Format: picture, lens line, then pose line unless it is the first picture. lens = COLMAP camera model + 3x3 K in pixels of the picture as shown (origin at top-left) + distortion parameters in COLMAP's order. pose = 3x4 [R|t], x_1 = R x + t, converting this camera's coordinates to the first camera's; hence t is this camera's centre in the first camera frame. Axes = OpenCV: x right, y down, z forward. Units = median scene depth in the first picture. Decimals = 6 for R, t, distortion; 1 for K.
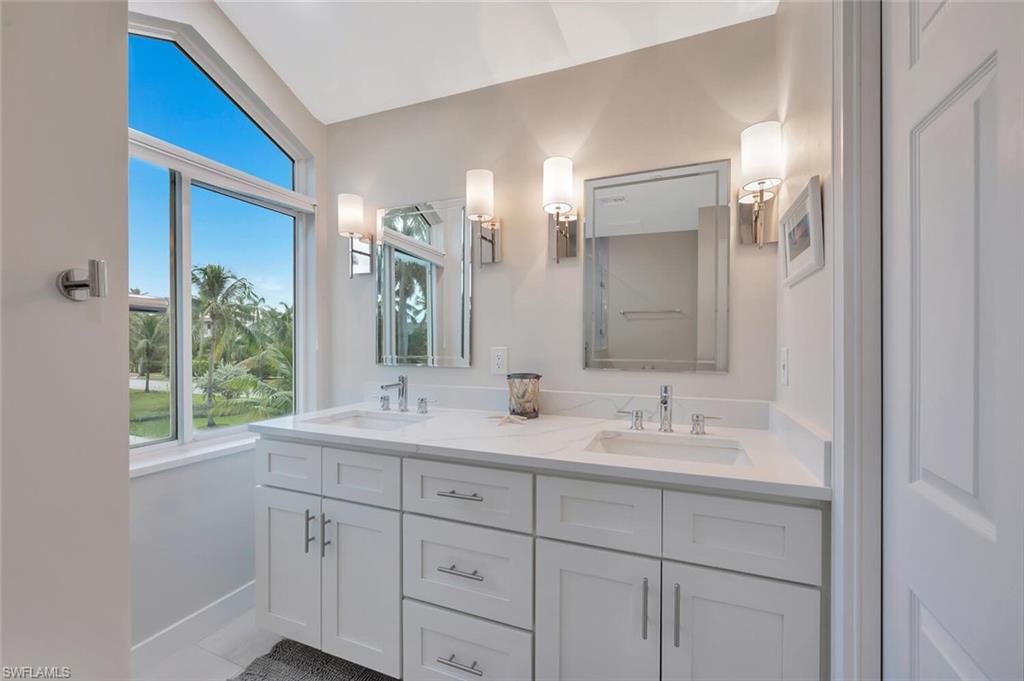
lens RADIAL K [[419.6, 0, 516.9], [0, 419.6, 342.7], [0, 0, 1]] dist [0.000263, -0.000840]
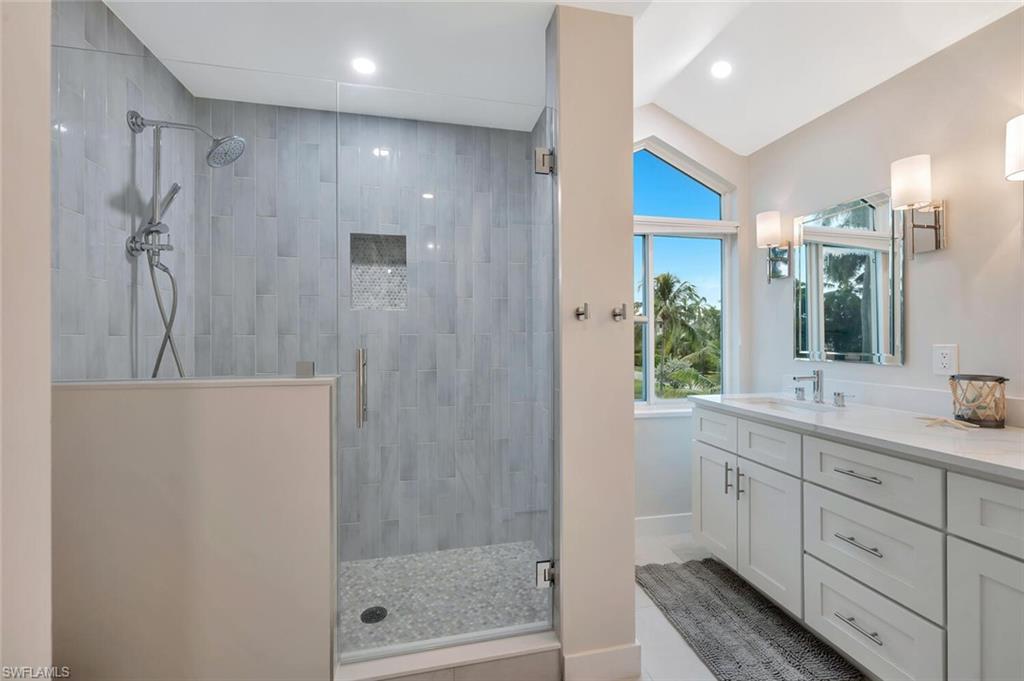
lens RADIAL K [[419.6, 0, 512.8], [0, 419.6, 337.3], [0, 0, 1]] dist [0.000263, -0.000840]
pose [[0.563904, -0.004199, -0.825830, 0.182723], [-0.000569, 0.999985, -0.005473, 0.001171], [0.825840, 0.003556, 0.563893, -0.265211]]
